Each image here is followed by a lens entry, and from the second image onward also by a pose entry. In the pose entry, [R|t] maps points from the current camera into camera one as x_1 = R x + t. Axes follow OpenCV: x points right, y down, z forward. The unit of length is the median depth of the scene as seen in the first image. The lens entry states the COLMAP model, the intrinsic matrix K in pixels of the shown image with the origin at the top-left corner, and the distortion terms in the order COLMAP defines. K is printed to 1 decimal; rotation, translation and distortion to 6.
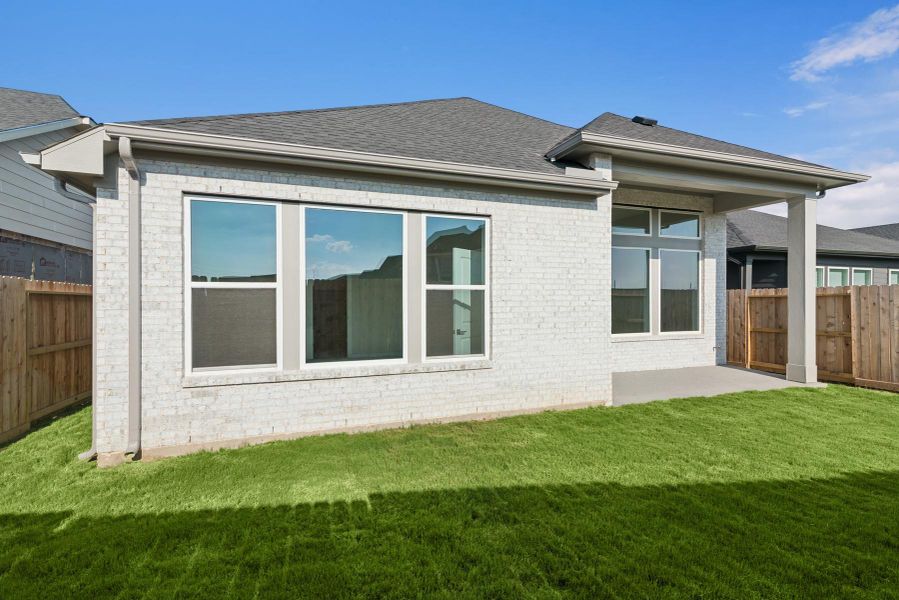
lens RADIAL K [[415.4, 0, 449.5], [0, 415.4, 300.0], [0, 0, 1]] dist [0.011938, 0.000280]
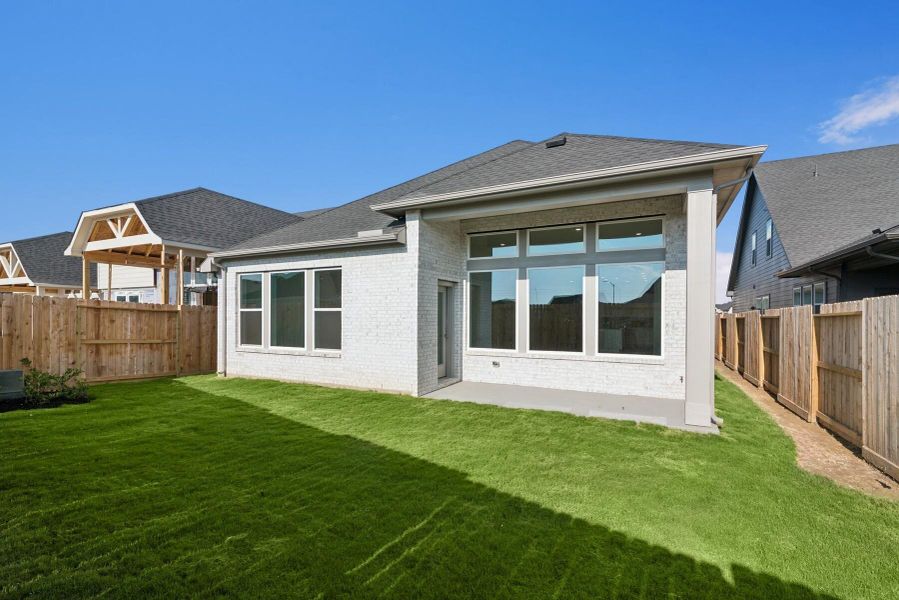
lens RADIAL K [[411.9, 0, 446.9], [0, 411.9, 316.9], [0, 0, 1]] dist [0.002520, 0.000108]
pose [[0.680461, 0.005339, -0.732765, 1.568982], [-0.007348, 0.999973, 0.000462, -0.004354], [0.732747, 0.005070, 0.680482, 0.188010]]
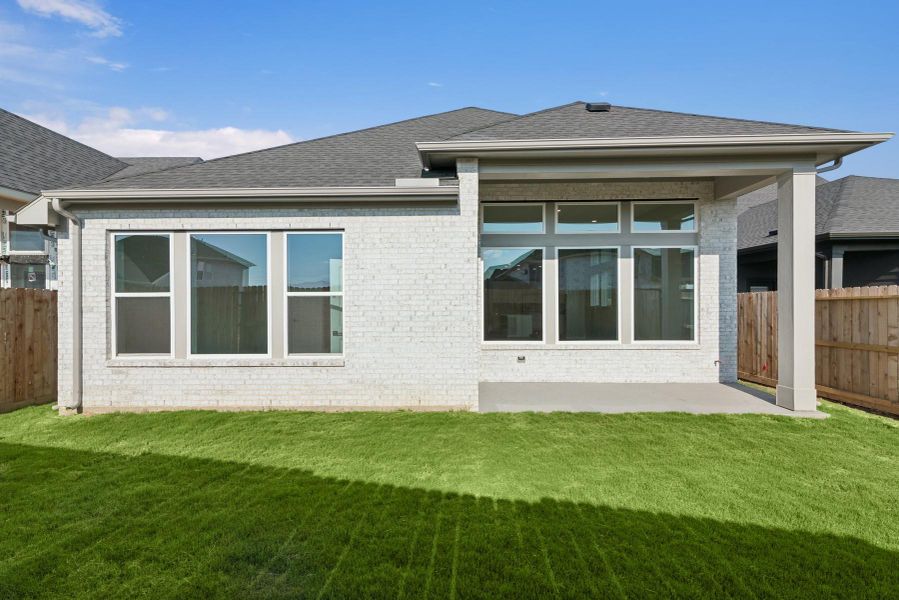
lens RADIAL K [[406.3, 0, 450.7], [0, 406.3, 304.7], [0, 0, 1]] dist [0.011748, 0.000366]
pose [[0.932759, -0.002516, -0.360492, 0.746955], [0.002525, 0.999997, -0.000447, 0.000439], [0.360492, -0.000493, 0.932762, 0.086831]]
